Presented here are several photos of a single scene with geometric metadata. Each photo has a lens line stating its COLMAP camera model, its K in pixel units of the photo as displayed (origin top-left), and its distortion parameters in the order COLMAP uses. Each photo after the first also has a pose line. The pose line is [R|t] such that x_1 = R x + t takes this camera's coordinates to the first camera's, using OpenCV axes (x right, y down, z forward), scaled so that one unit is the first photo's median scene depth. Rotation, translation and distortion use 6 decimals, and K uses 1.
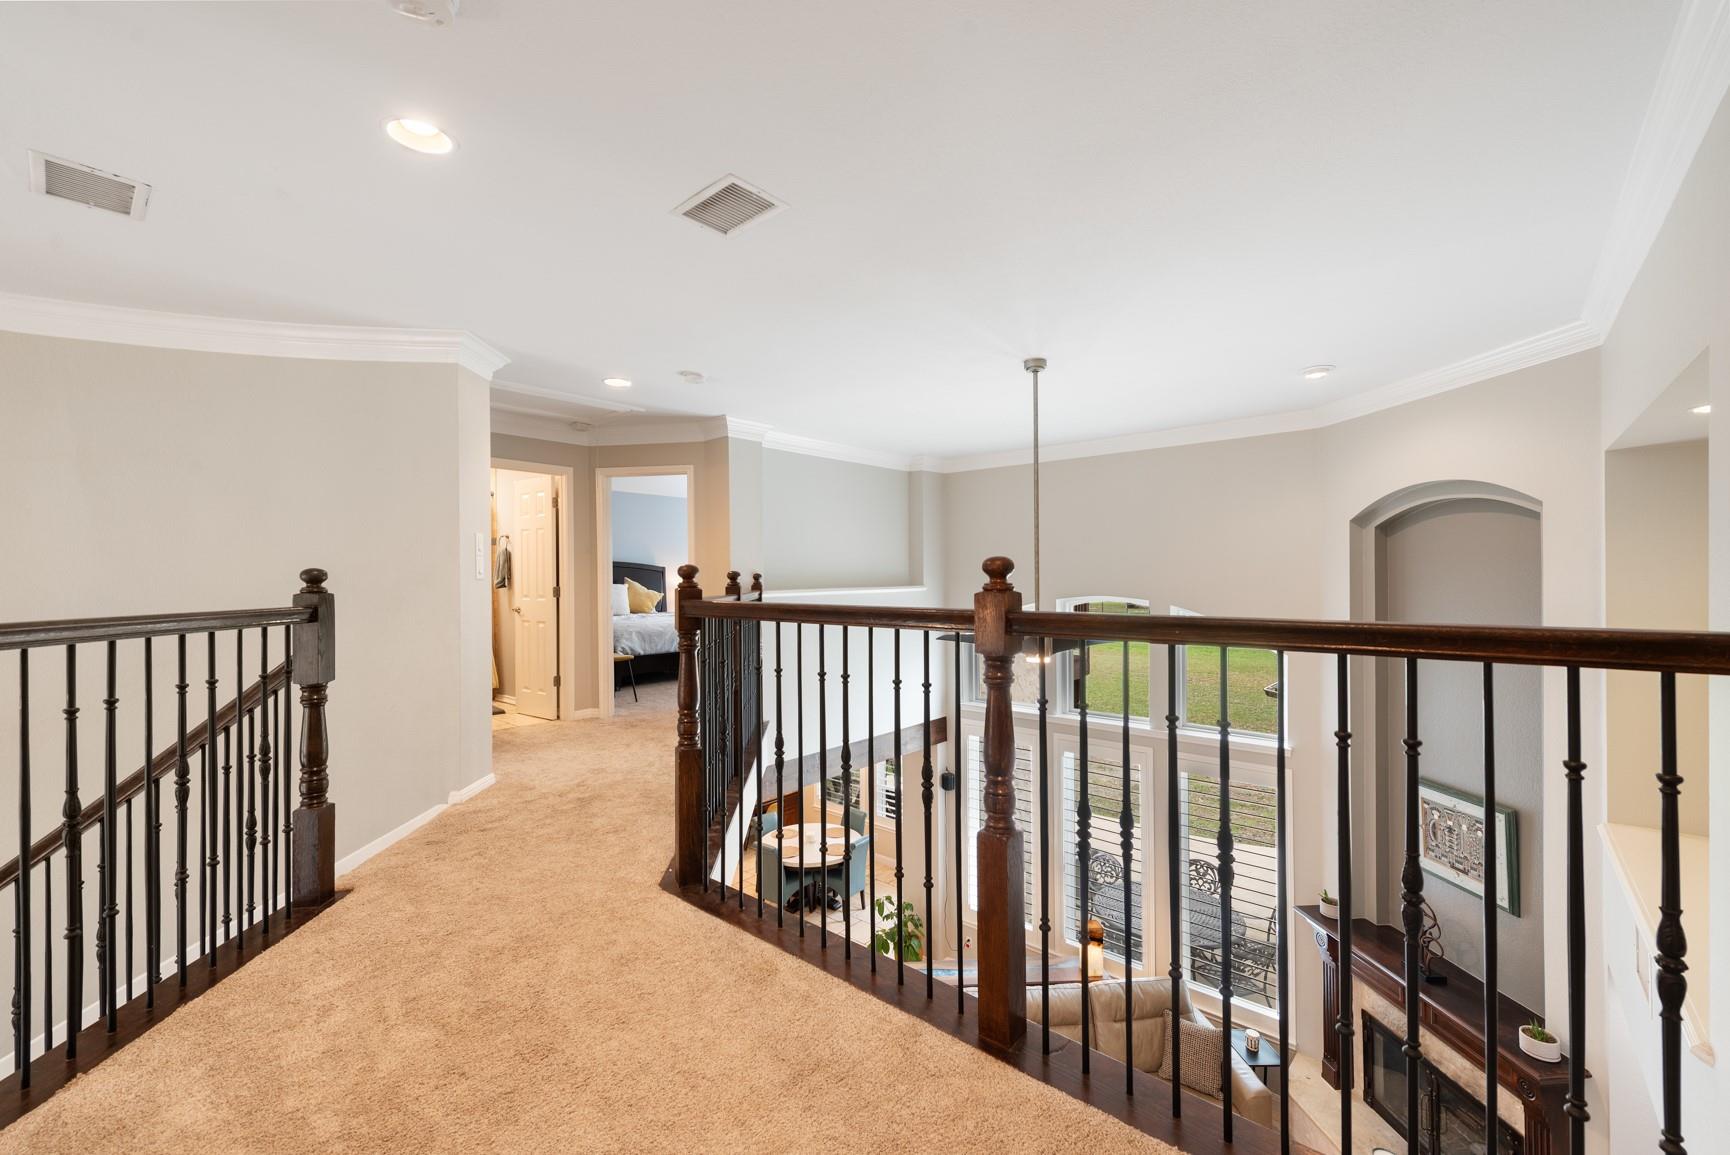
lens RADIAL K [[711.3, 0, 875.8], [0, 711.3, 576.3], [0, 0, 1]] dist [0.000463, -0.000132]
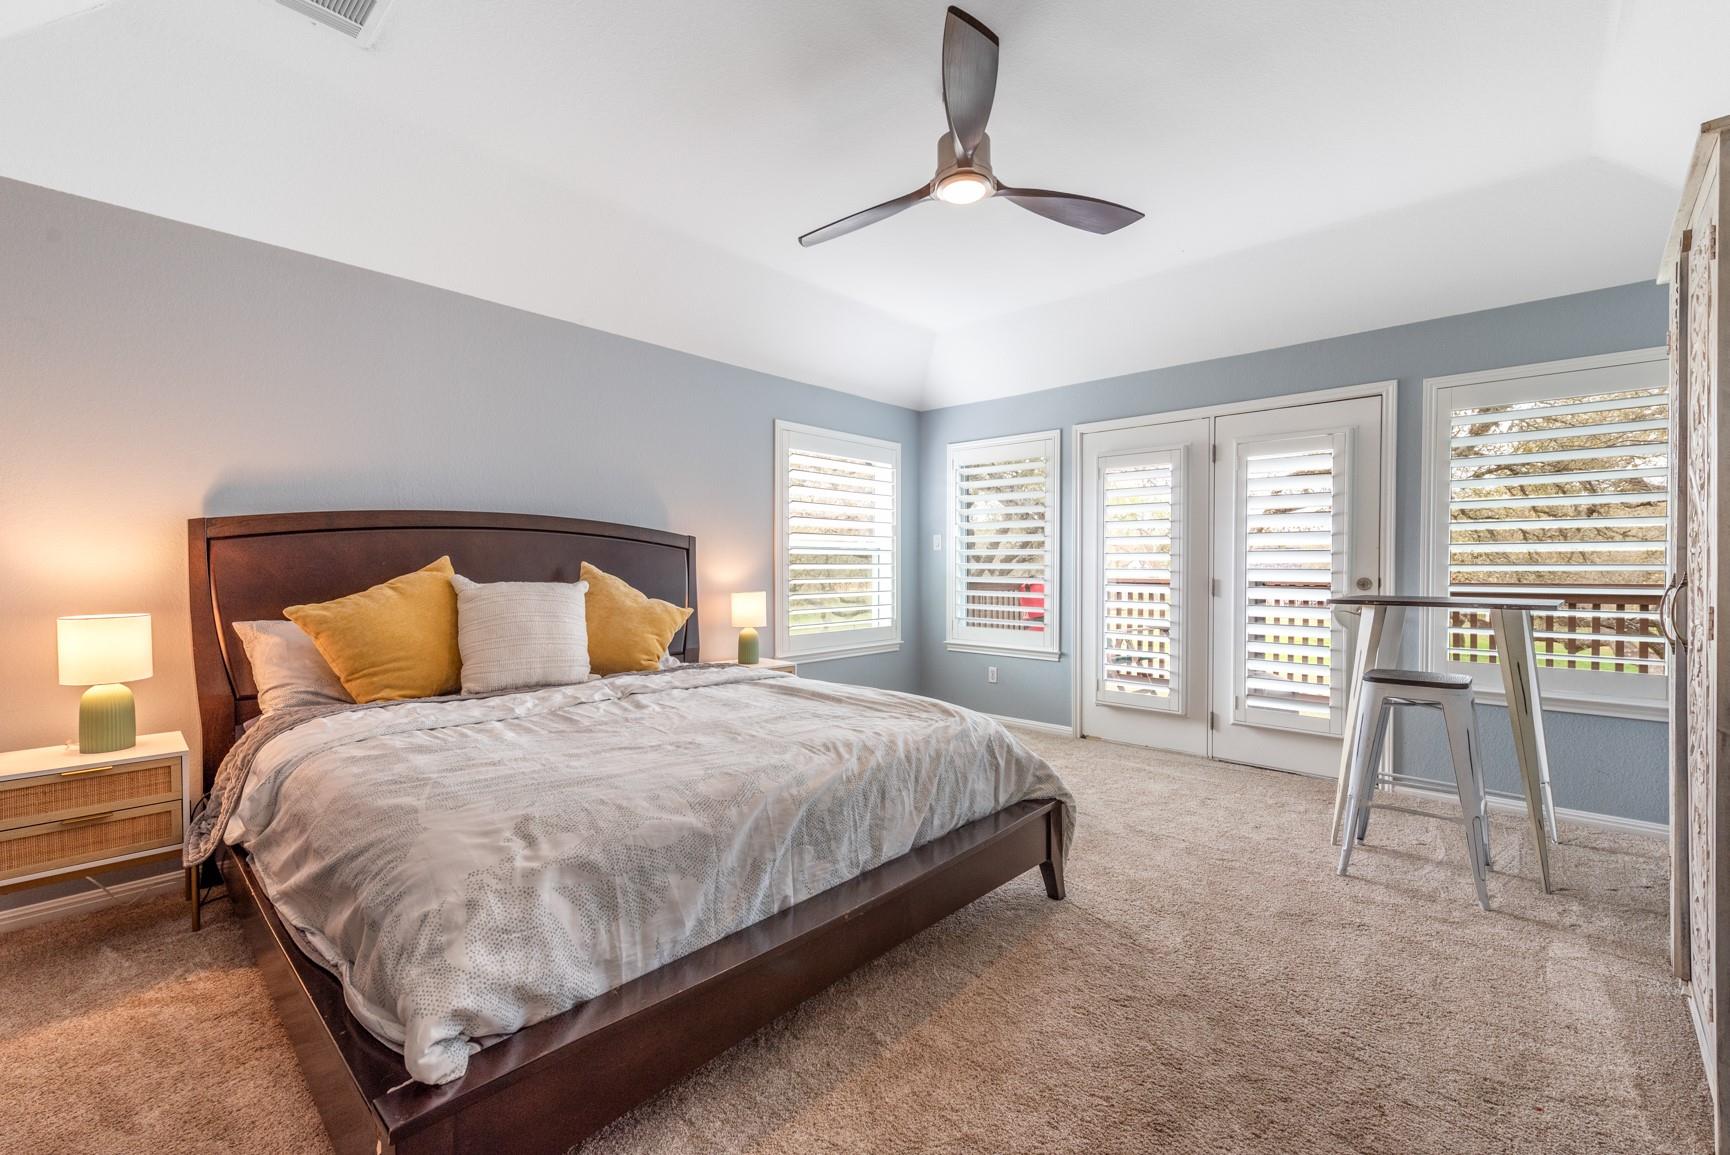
lens RADIAL K [[711.3, 0, 875.8], [0, 711.3, 576.3], [0, 0, 1]] dist [0.000463, -0.000132]
pose [[0.999812, 0.007983, -0.017677, -0.205818], [-0.007737, 0.999873, 0.013936, 0.002016], [0.017786, -0.013797, 0.999747, 0.663803]]
